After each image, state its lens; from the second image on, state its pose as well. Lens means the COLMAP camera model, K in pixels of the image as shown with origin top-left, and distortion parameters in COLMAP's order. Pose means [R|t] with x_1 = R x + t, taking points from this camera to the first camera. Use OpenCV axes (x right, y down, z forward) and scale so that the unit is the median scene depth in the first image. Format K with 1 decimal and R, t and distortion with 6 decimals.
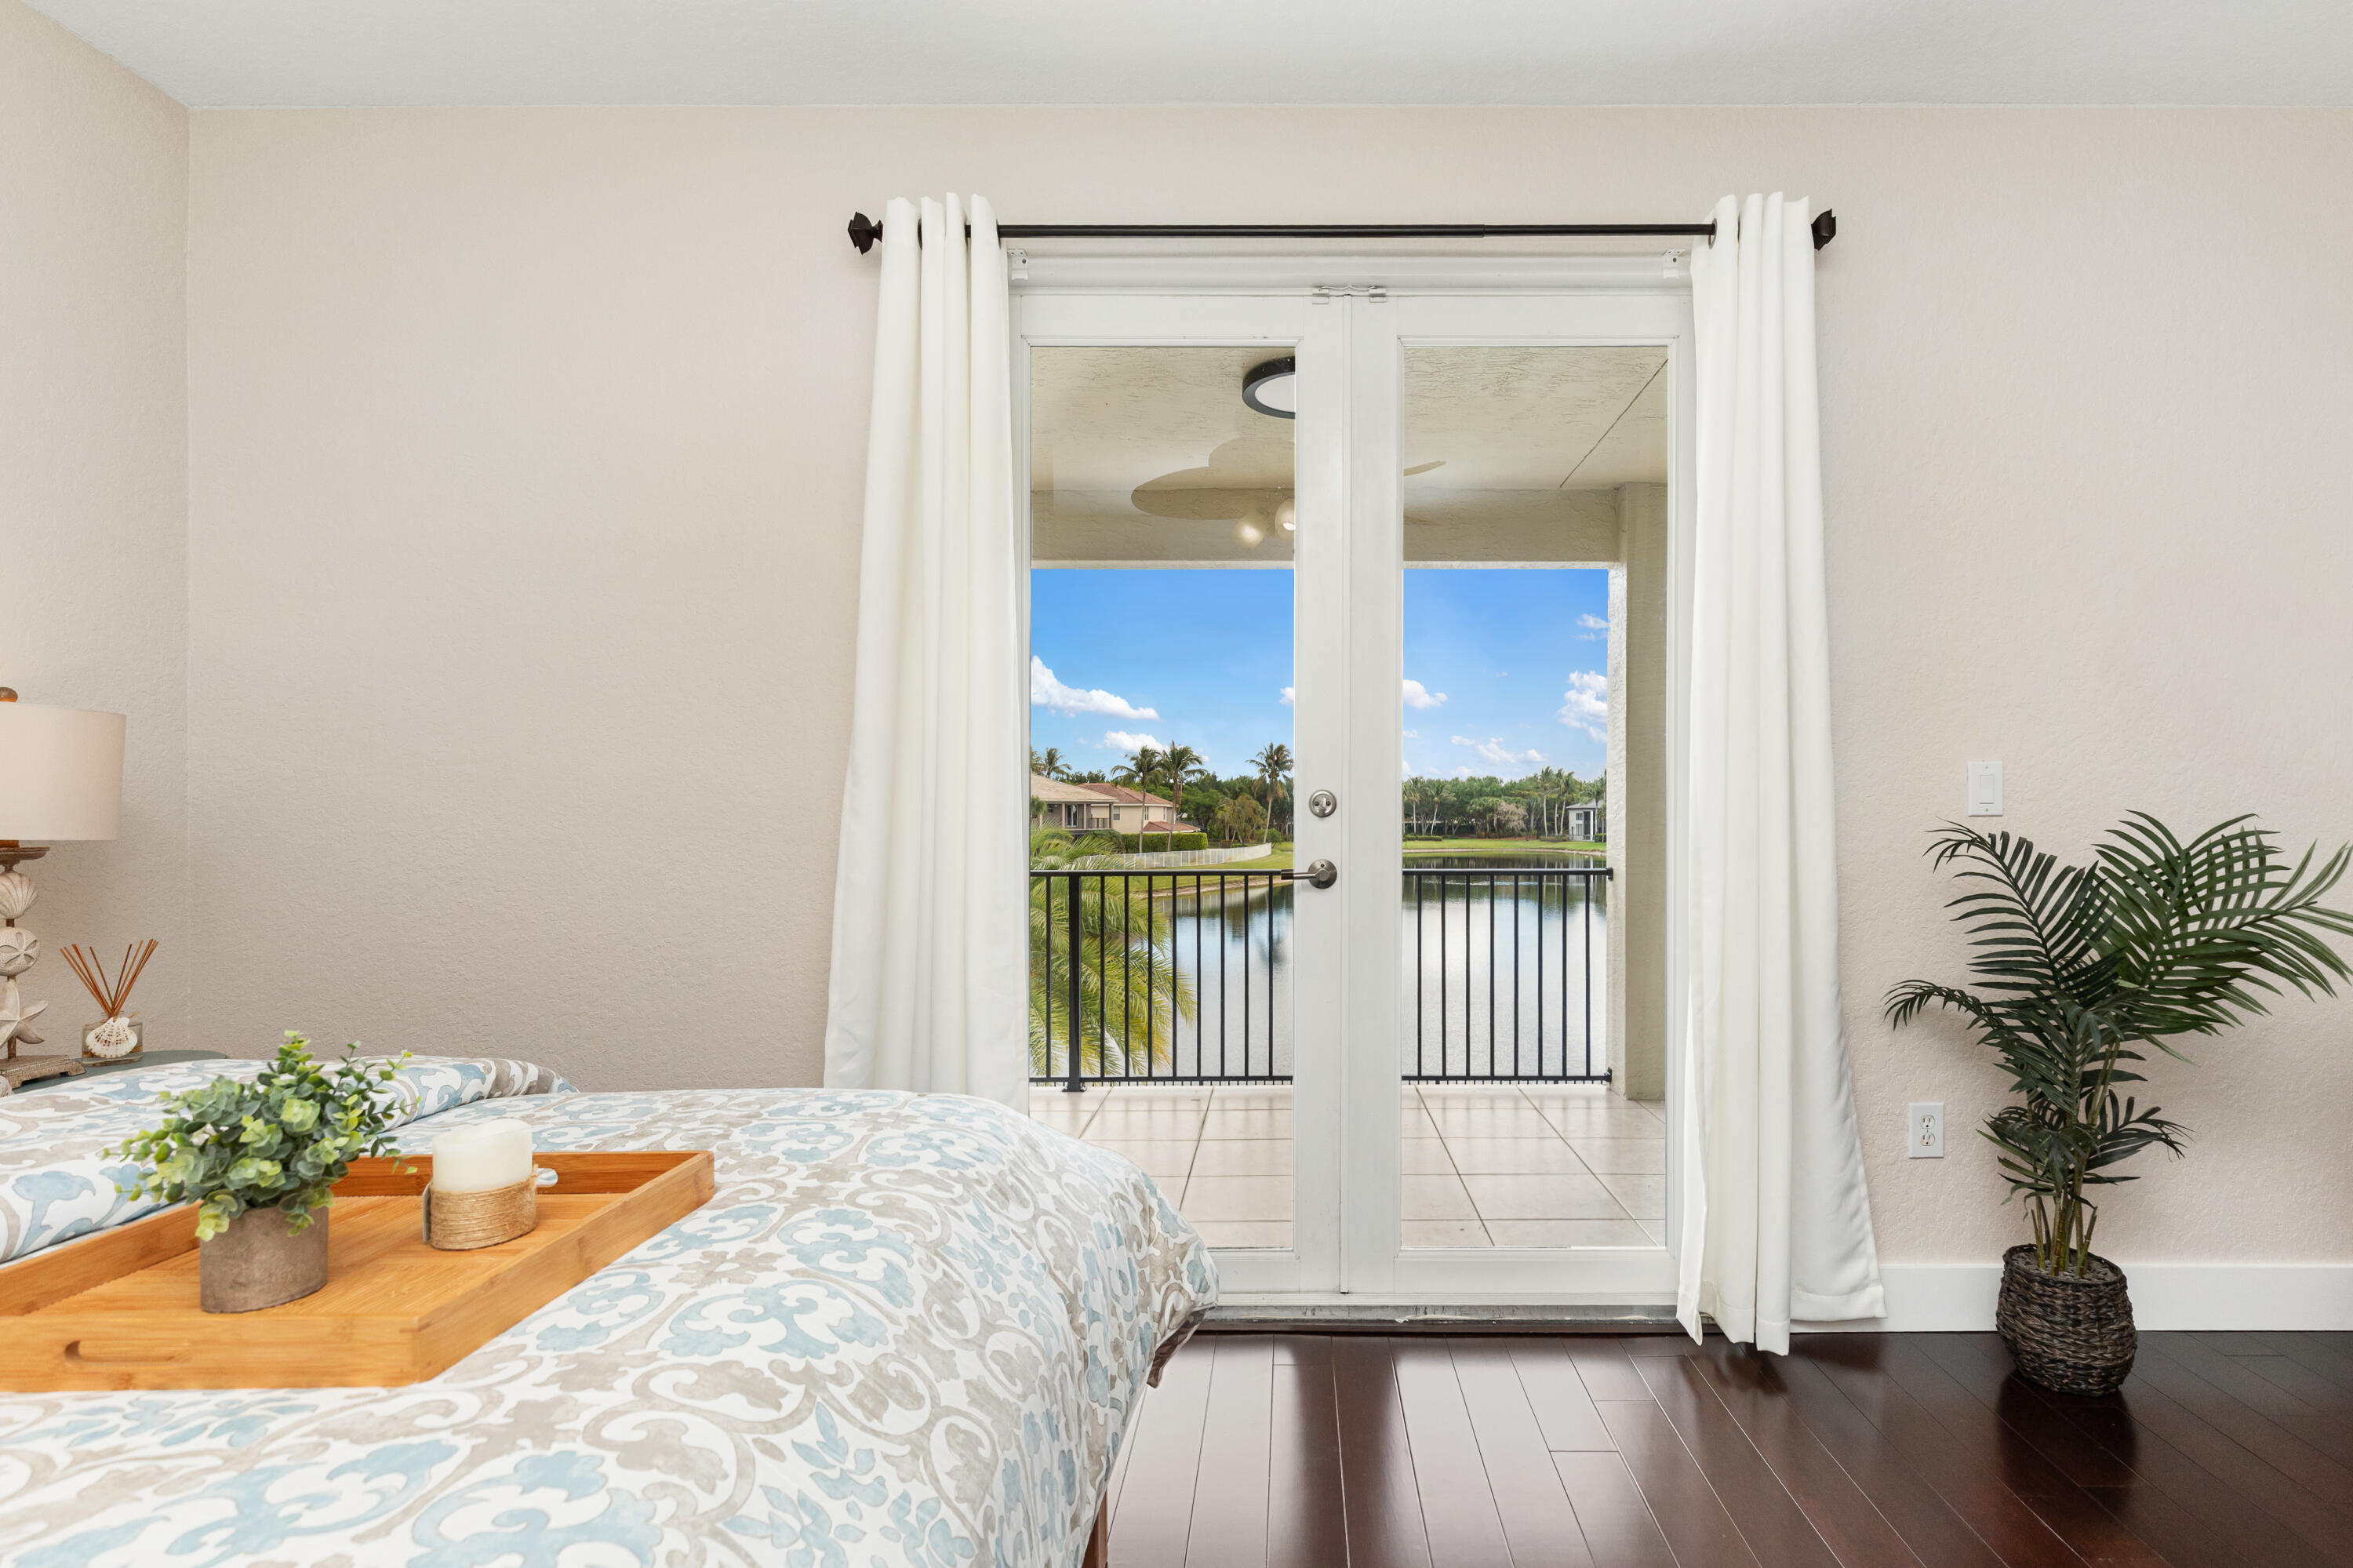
lens RADIAL K [[1105.5, 0, 1162.2], [0, 1105.5, 803.5], [0, 0, 1]] dist [0.006368, 0.000273]
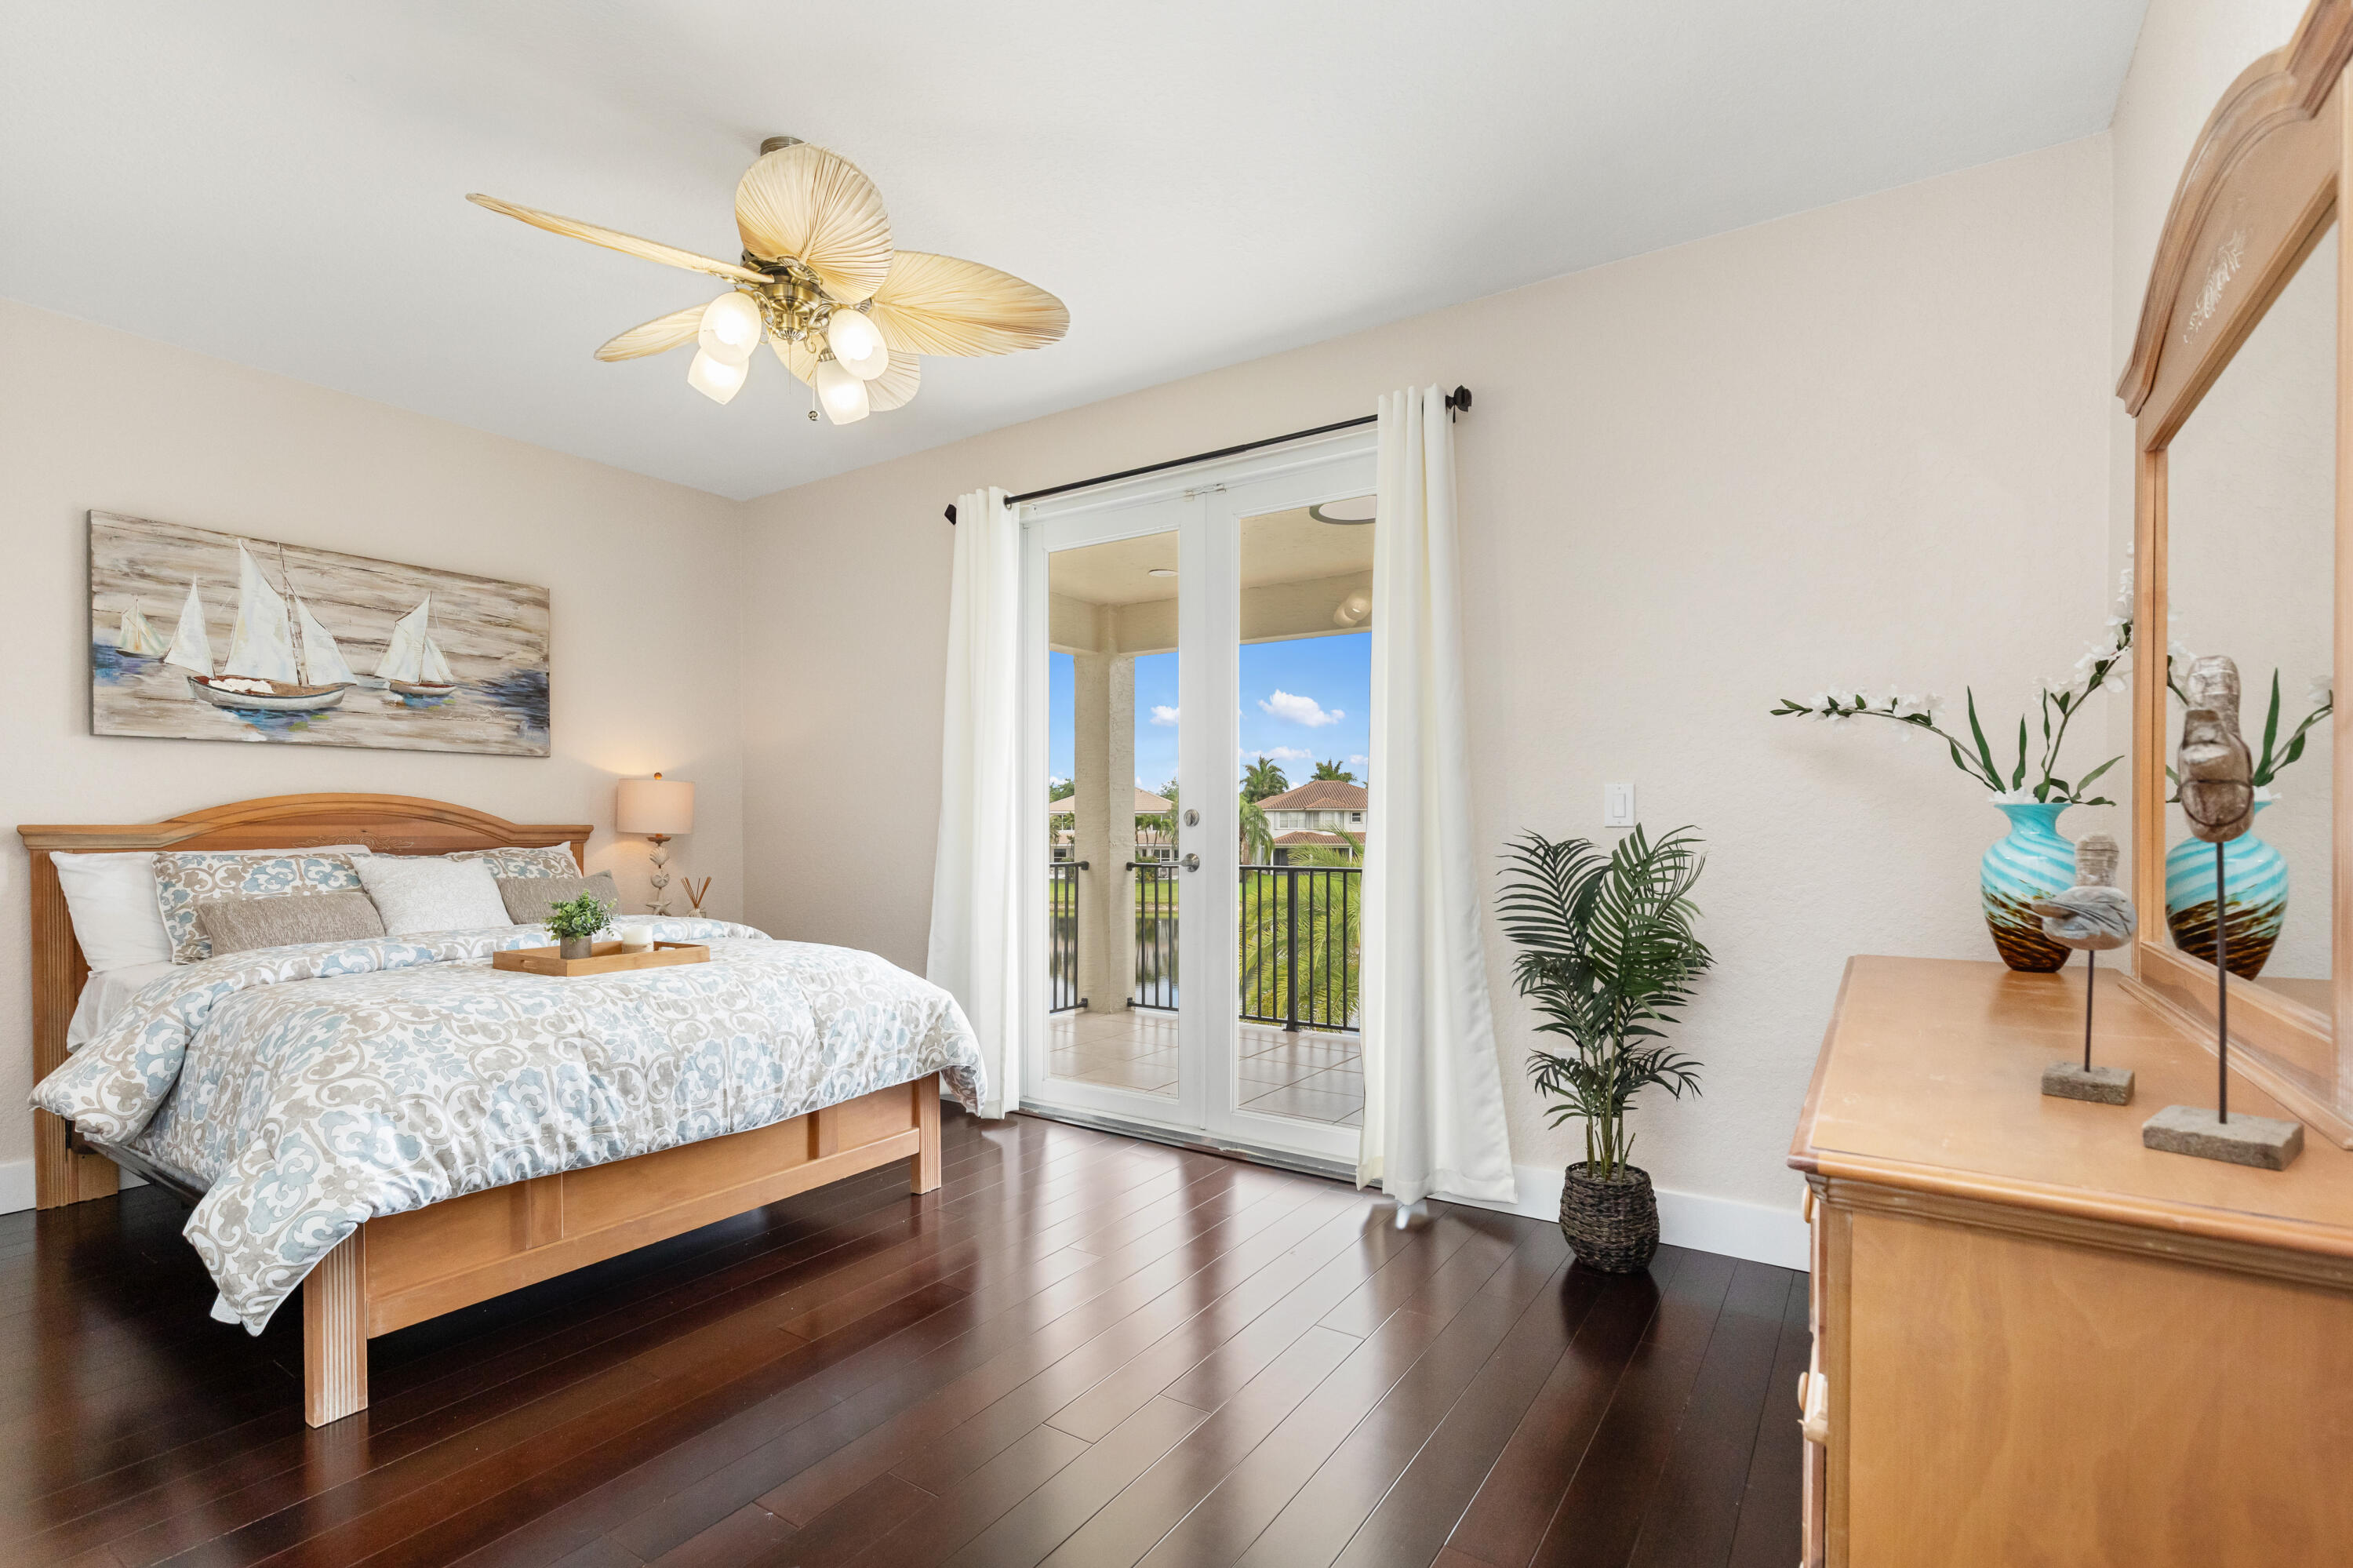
lens RADIAL K [[1058.1, 0, 1174.2], [0, 1058.1, 815.0], [0, 0, 1]] dist [0.000640, -0.000562]
pose [[0.837218, -0.002058, -0.546865, 0.992417], [0.003491, 0.999993, 0.001580, -0.005878], [0.546858, -0.003232, 0.837219, -0.286073]]
